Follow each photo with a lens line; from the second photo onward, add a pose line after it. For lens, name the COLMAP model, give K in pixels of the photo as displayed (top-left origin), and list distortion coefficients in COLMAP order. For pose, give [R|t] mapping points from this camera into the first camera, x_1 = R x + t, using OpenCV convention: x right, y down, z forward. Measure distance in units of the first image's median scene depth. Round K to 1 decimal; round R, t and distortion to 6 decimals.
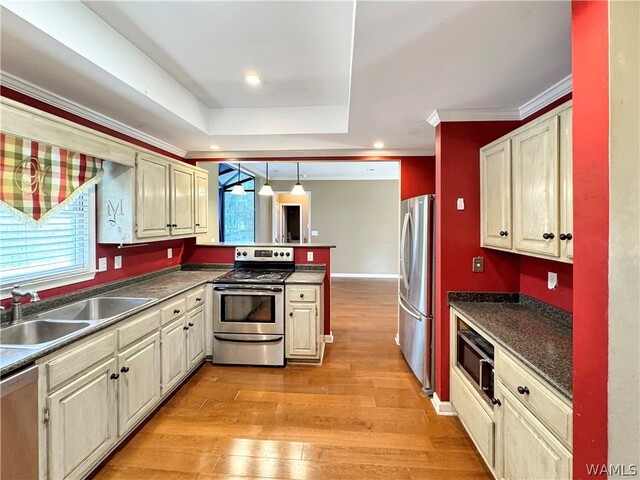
lens RADIAL K [[269.2, 0, 321.3], [0, 269.2, 218.3], [0, 0, 1]] dist [0.001575, -0.000313]
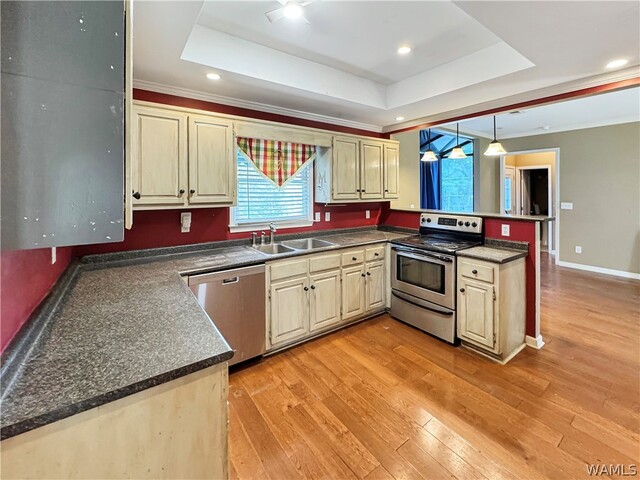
lens RADIAL K [[269.2, 0, 304.5], [0, 269.2, 185.7], [0, 0, 1]] dist [0.001575, -0.000313]
pose [[0.624721, -0.011881, -0.780757, 0.261947], [0.006150, 0.999928, -0.010296, 0.016217], [0.780823, 0.001631, 0.624750, 0.033221]]
